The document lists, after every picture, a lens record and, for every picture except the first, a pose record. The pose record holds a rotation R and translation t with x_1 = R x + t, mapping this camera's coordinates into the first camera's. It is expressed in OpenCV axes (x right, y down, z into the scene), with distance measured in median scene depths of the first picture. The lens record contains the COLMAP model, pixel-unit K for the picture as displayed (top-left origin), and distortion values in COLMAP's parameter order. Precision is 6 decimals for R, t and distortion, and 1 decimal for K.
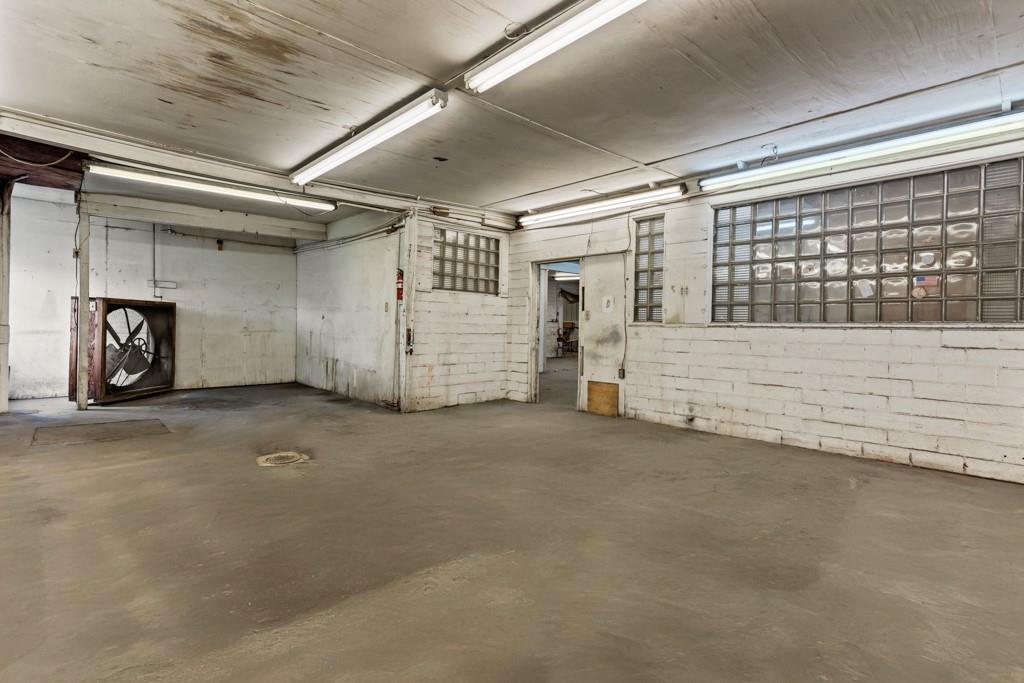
lens RADIAL K [[492.2, 0, 511.9], [0, 492.2, 335.3], [0, 0, 1]] dist [0.000502, 0.000817]
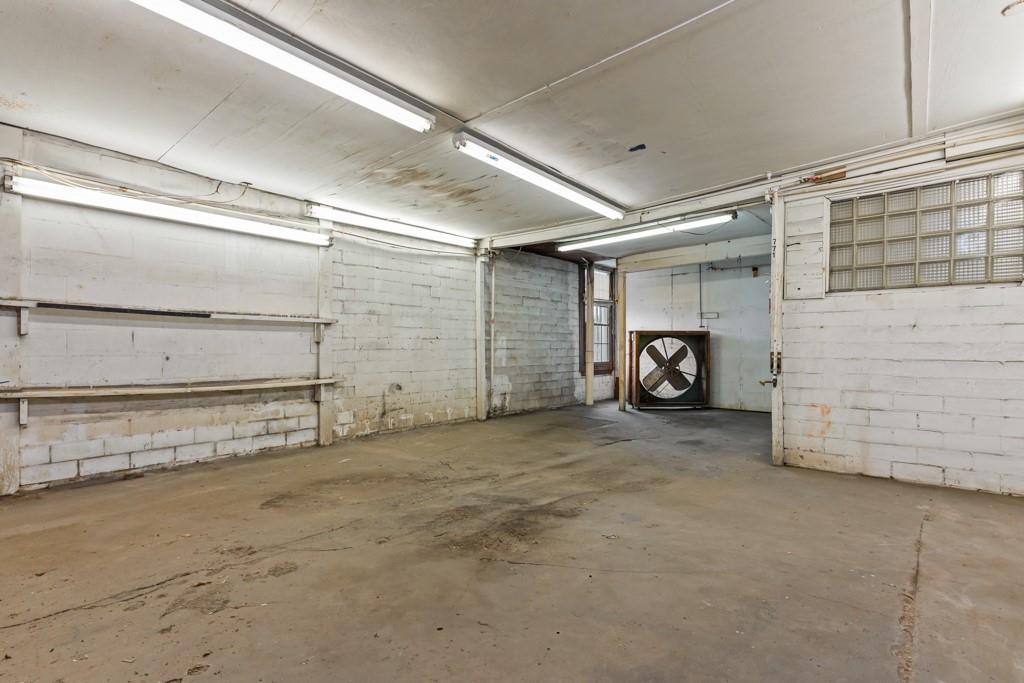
lens RADIAL K [[492.2, 0, 509.3], [0, 492.2, 350.2], [0, 0, 1]] dist [0.000502, 0.000817]
pose [[0.082709, -0.011085, -0.996512, 0.503315], [-0.015333, 0.999806, -0.012394, -0.000690], [0.996456, 0.016304, 0.082523, 0.541890]]
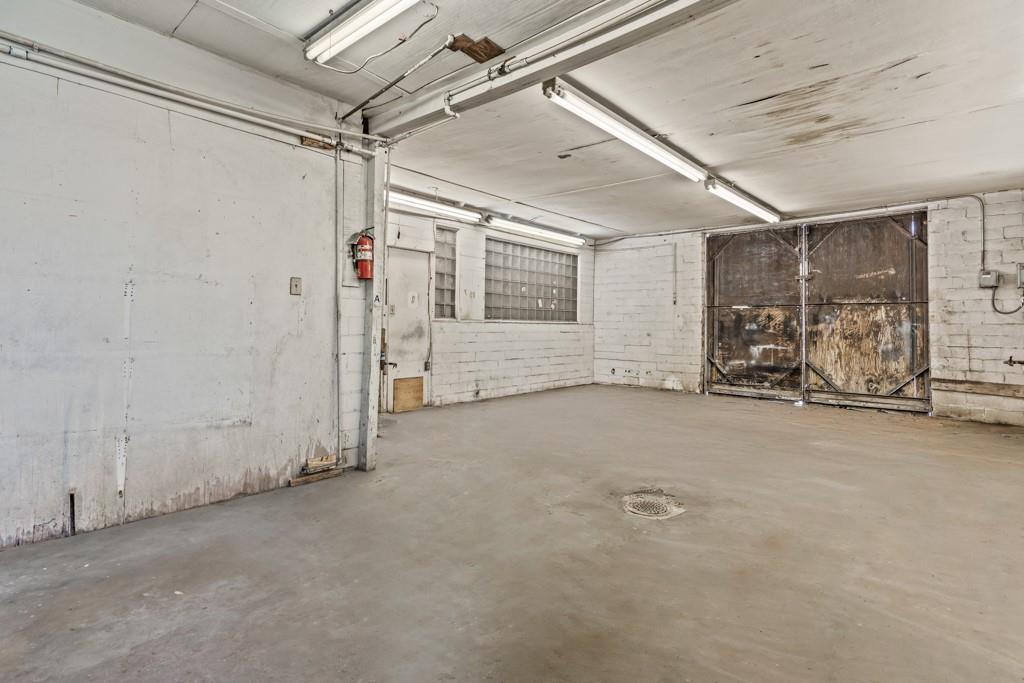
lens RADIAL K [[492.2, 0, 509.6], [0, 492.2, 321.0], [0, 0, 1]] dist [0.000502, 0.000817]
pose [[-0.071981, -0.006663, 0.997384, -0.844630], [0.001167, 0.999976, 0.006764, -0.026959], [-0.997405, 0.001651, -0.071972, 0.890115]]
